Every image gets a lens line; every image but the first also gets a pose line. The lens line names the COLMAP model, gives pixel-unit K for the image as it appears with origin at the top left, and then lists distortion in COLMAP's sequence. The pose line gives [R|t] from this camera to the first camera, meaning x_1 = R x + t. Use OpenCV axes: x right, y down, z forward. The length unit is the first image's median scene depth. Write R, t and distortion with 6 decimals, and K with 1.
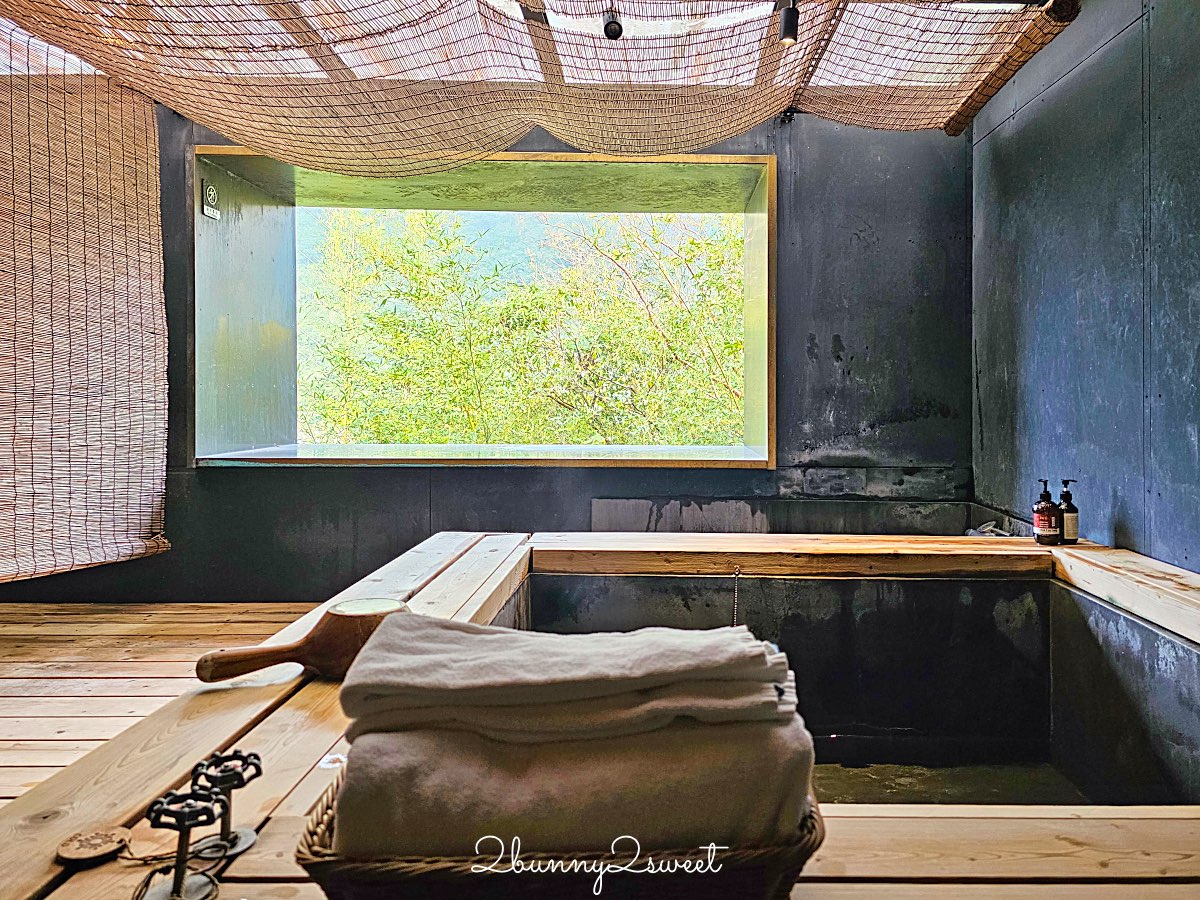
lens RADIAL K [[796.4, 0, 634.7], [0, 796.4, 388.1], [0, 0, 1]] dist [0.078058, -0.073706]
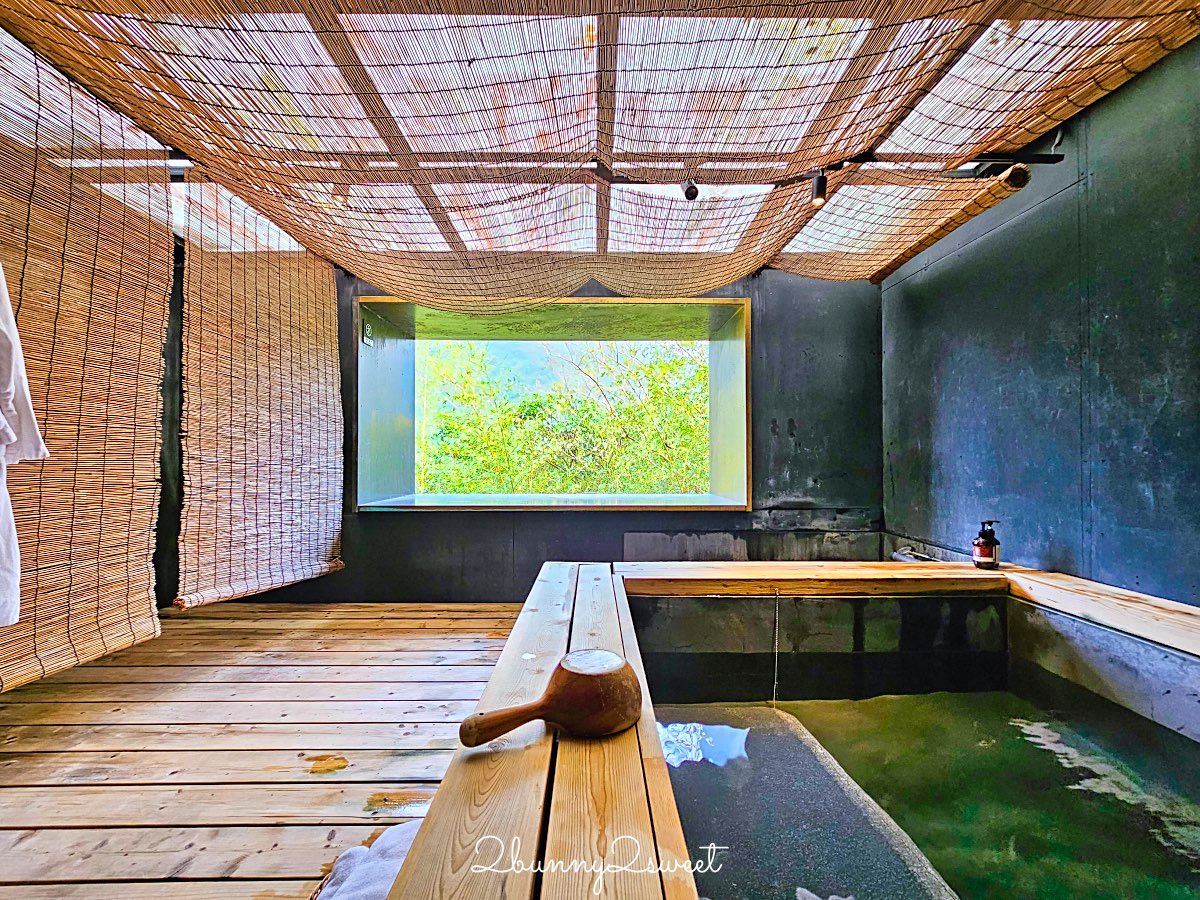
lens RADIAL K [[473.0, 0, 586.1], [0, 473.0, 451.7], [0, 0, 1]] dist [0.001650, 0.000796]
pose [[0.999973, -0.006806, -0.002729, -0.125383], [0.006789, 0.999958, -0.006162, -0.004187], [0.002771, 0.006143, 0.999977, 0.130759]]
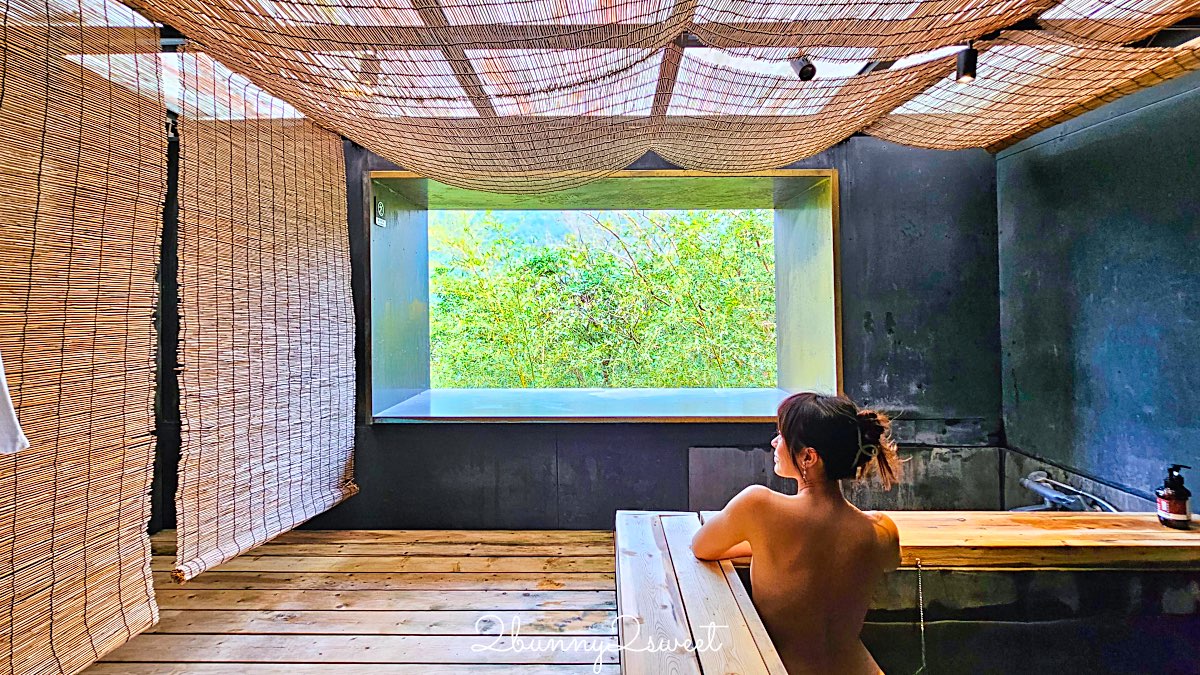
lens RADIAL K [[531.1, 0, 589.9], [0, 531.1, 310.2], [0, 0, 1]] dist [0.016351, -0.006457]
pose [[0.999583, -0.016215, -0.023883, -0.188140], [0.016277, 0.999865, 0.002398, -0.080060], [0.023841, -0.002786, 0.999712, 0.176556]]
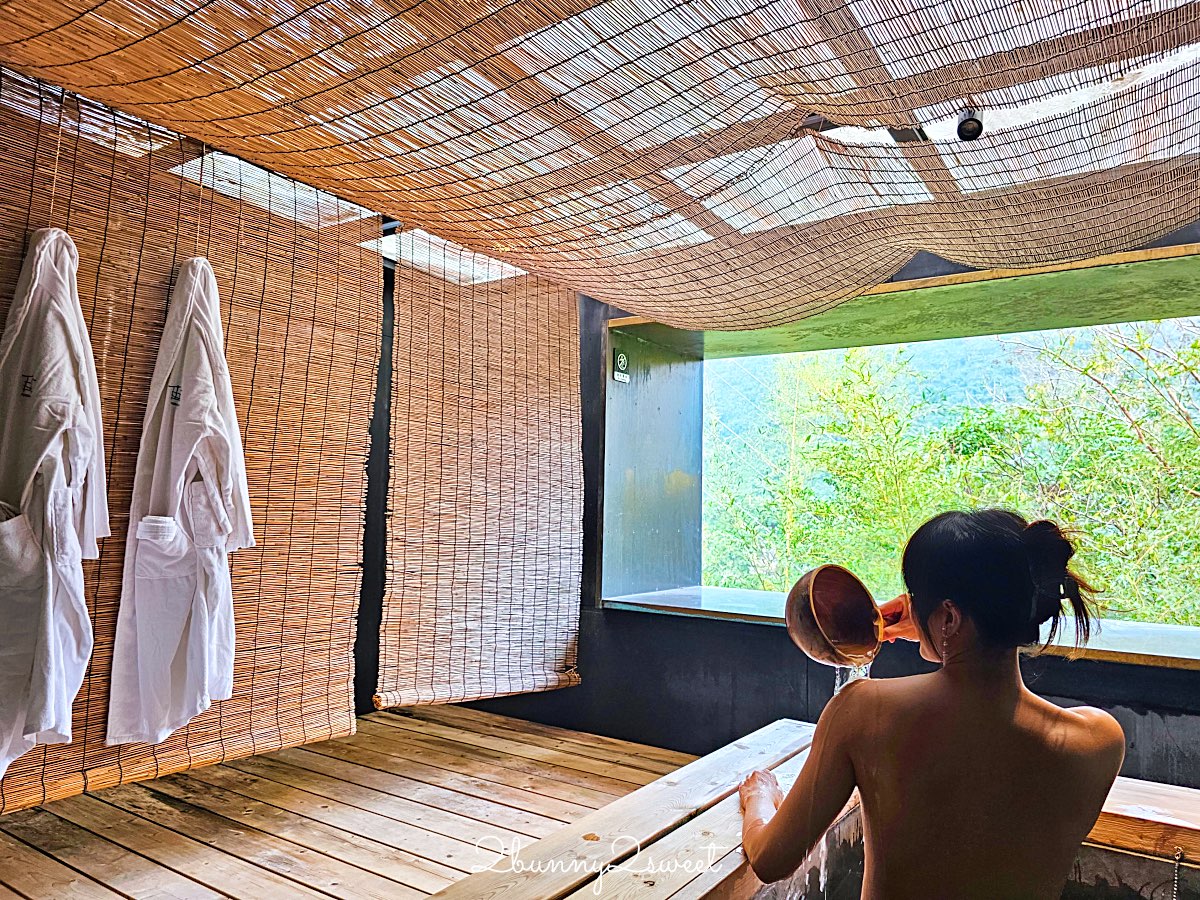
lens RADIAL K [[791.4, 0, 621.1], [0, 791.4, 457.7], [0, 0, 1]] dist [0.048022, -0.040309]
pose [[0.841008, -0.025099, -0.540440, 0.067740], [-0.012458, 0.997760, -0.065724, -0.036897], [0.540879, 0.062007, 0.838812, 0.100202]]
